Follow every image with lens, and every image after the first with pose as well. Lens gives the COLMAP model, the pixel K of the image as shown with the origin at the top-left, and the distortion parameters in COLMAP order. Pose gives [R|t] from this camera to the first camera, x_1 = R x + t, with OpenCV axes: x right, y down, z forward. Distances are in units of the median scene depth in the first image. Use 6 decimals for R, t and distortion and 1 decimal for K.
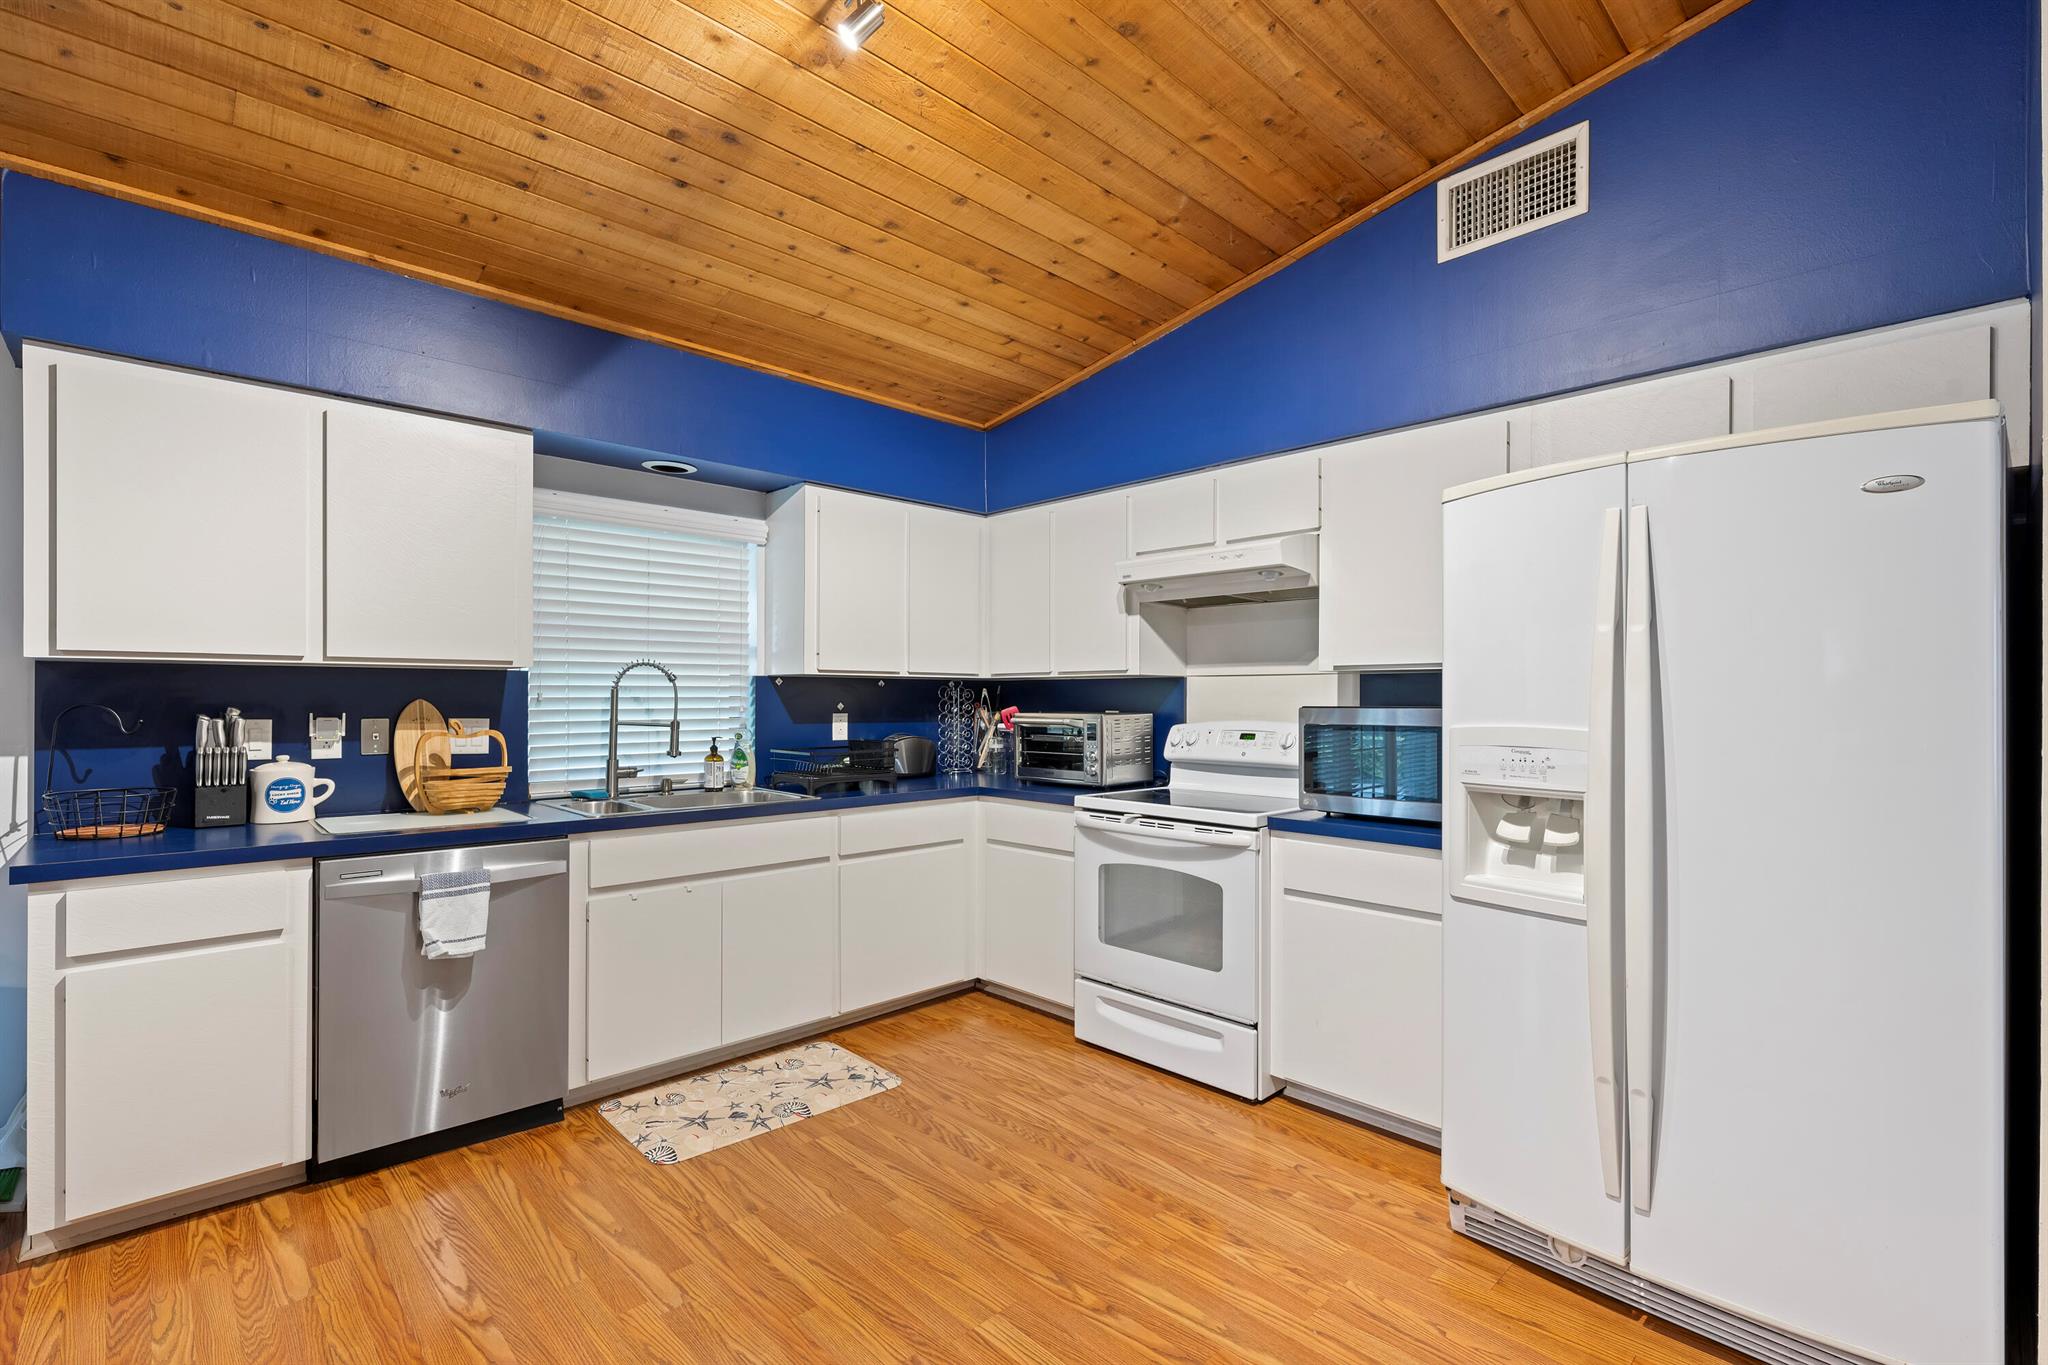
lens RADIAL K [[949.1, 0, 1025.7], [0, 949.1, 683.6], [0, 0, 1]] dist [-0.004570, -0.001521]
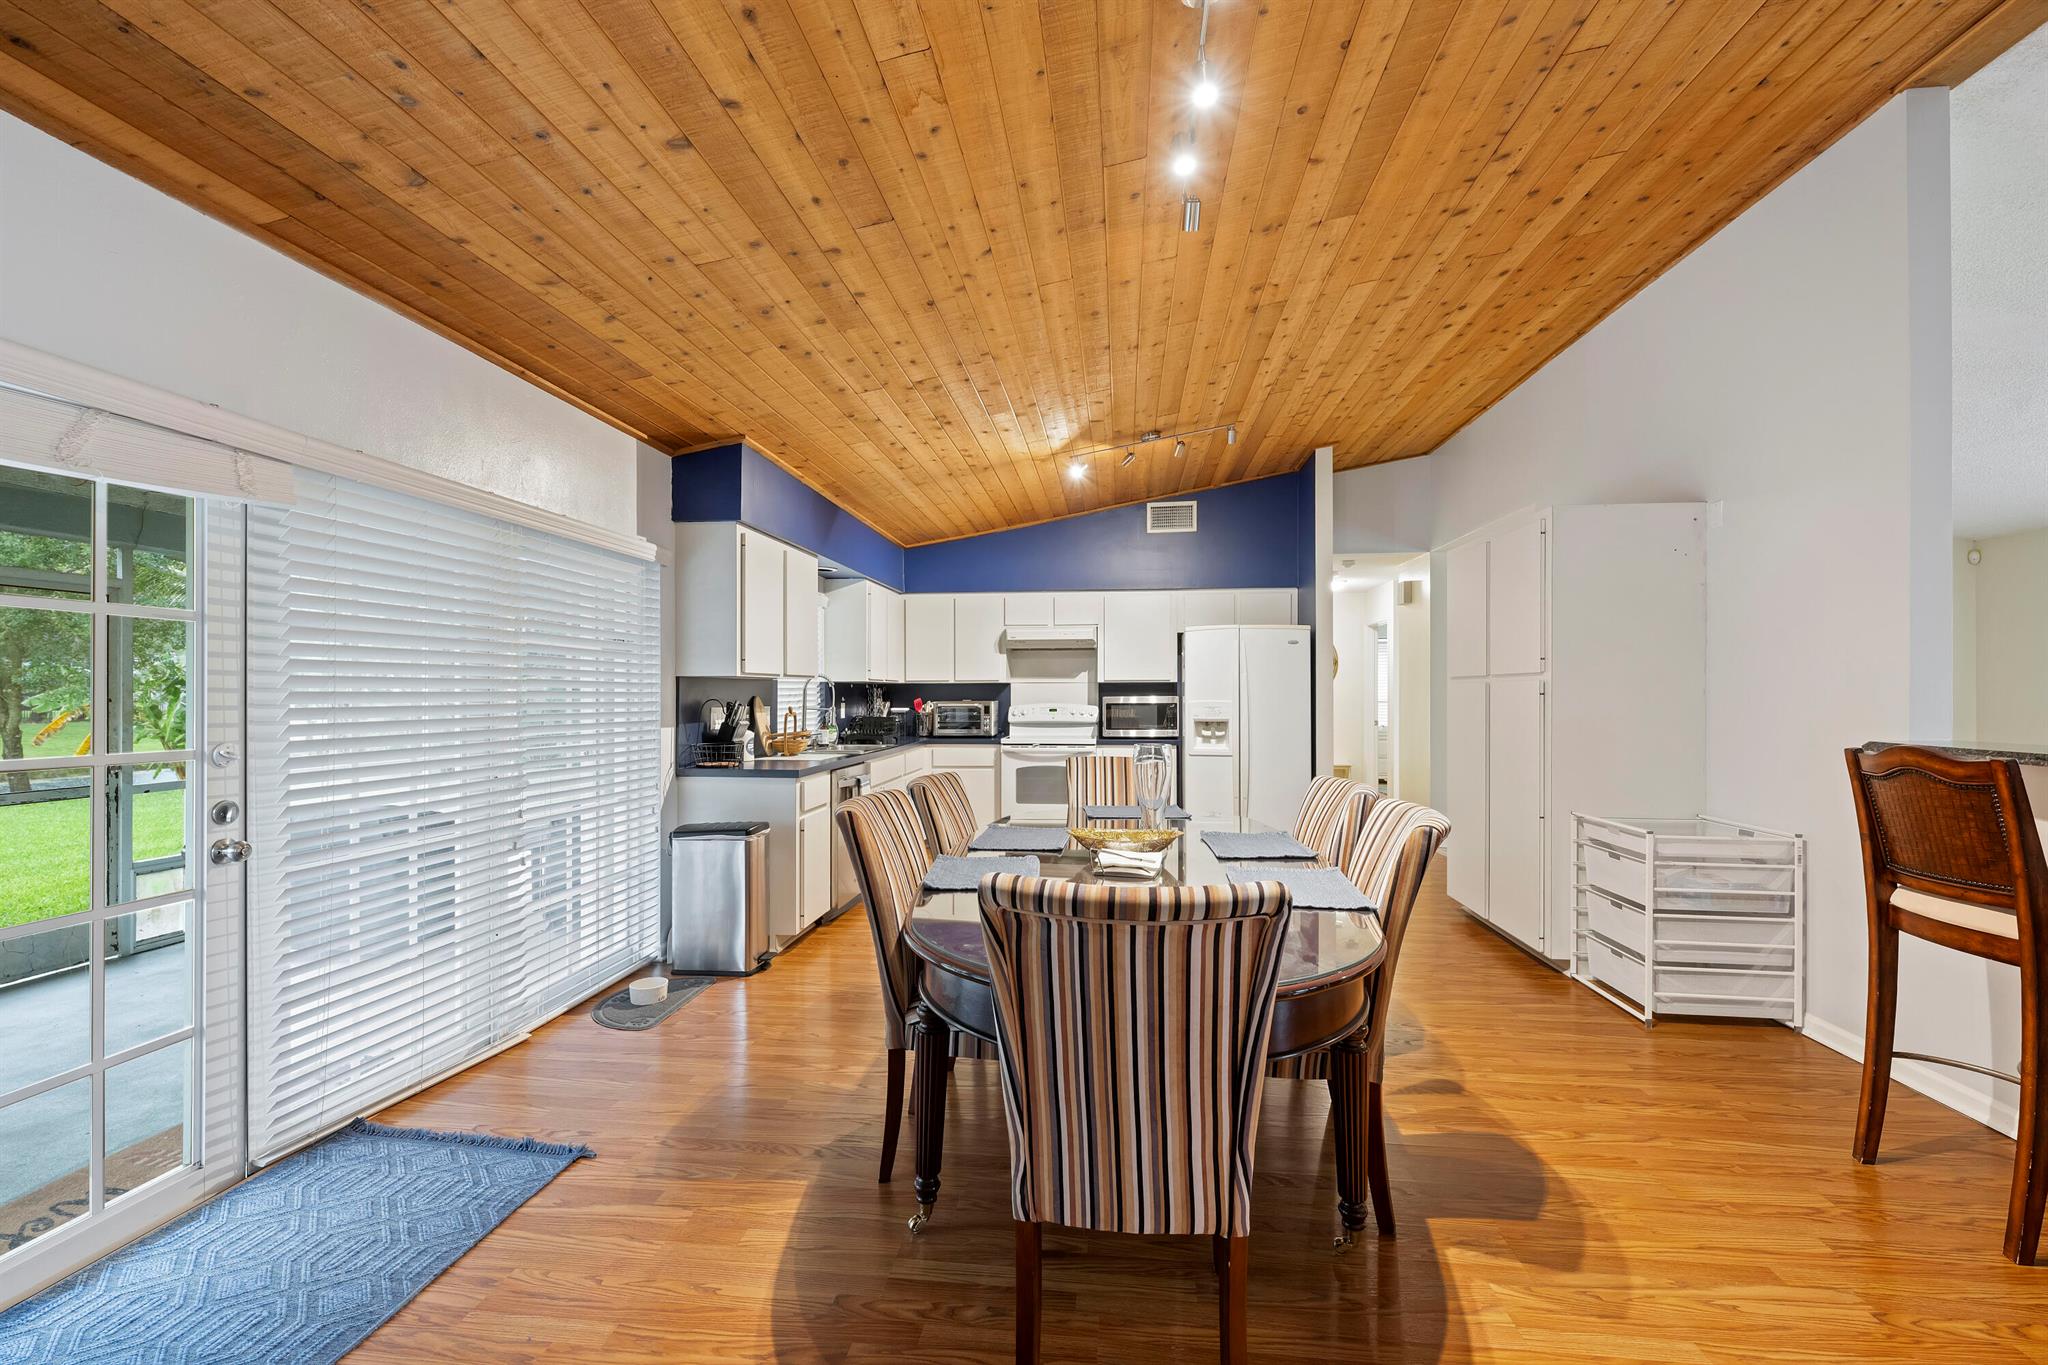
lens RADIAL K [[821.2, 0, 1034.1], [0, 821.2, 692.5], [0, 0, 1]] dist [-0.000161, -0.000074]
pose [[0.768073, -0.003476, 0.640352, -1.026943], [-0.004662, 0.999928, 0.011020, -0.007678], [-0.640345, -0.011449, 0.768002, -0.470420]]
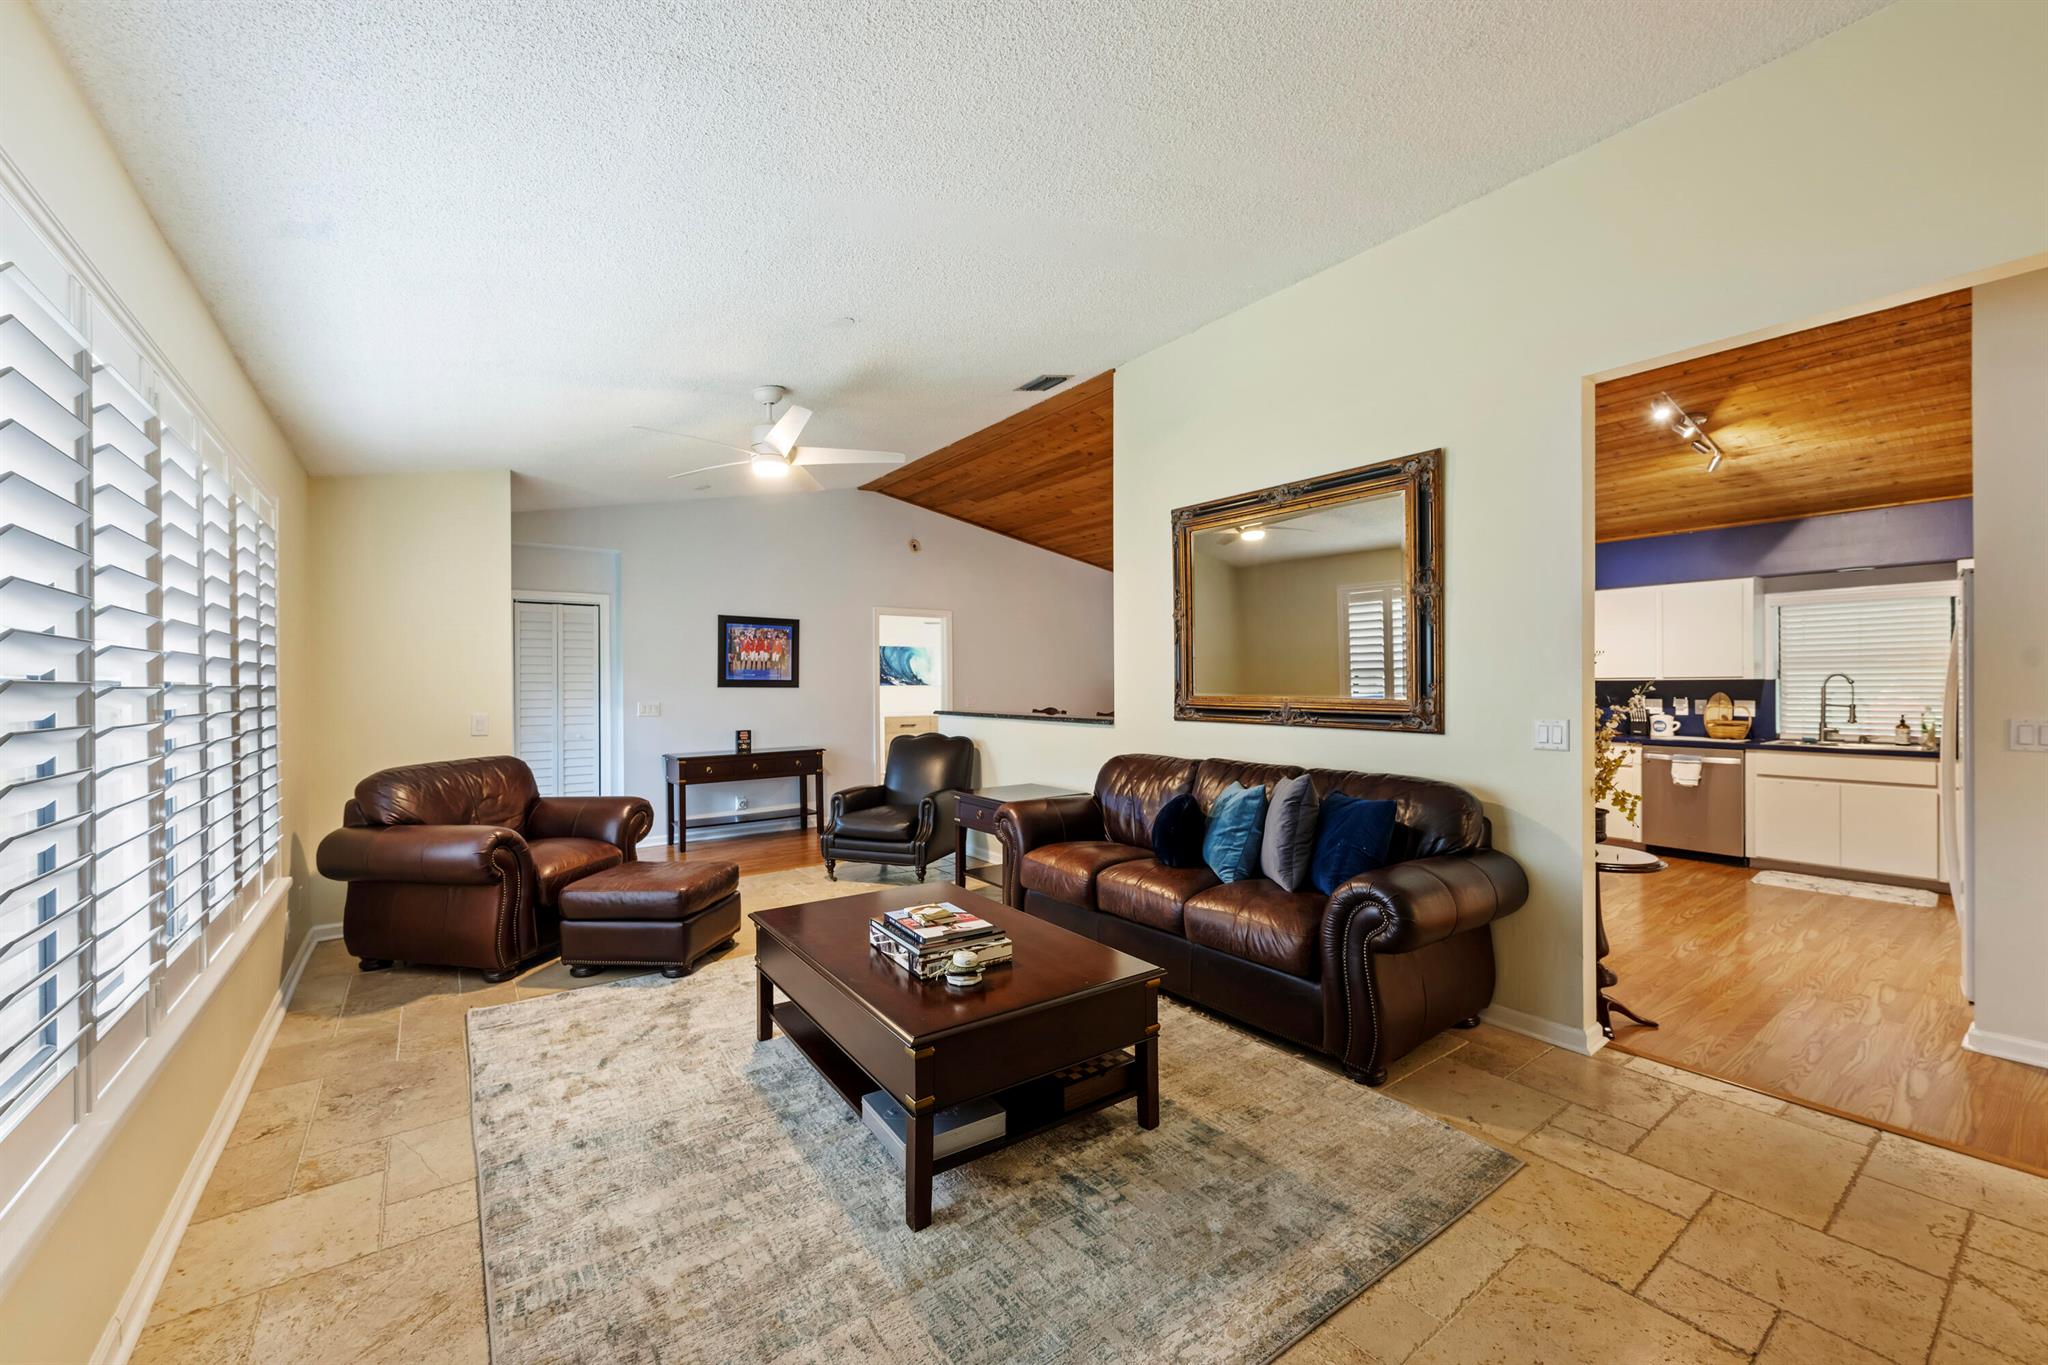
lens RADIAL K [[821.2, 0, 1026.1], [0, 821.2, 682.5], [0, 0, 1]] dist [-0.000161, -0.000074]
pose [[-0.140382, -0.004469, -0.990087, 1.374969], [0.014704, 0.999870, -0.006598, -0.017316], [0.989988, -0.015485, -0.140298, -0.375860]]
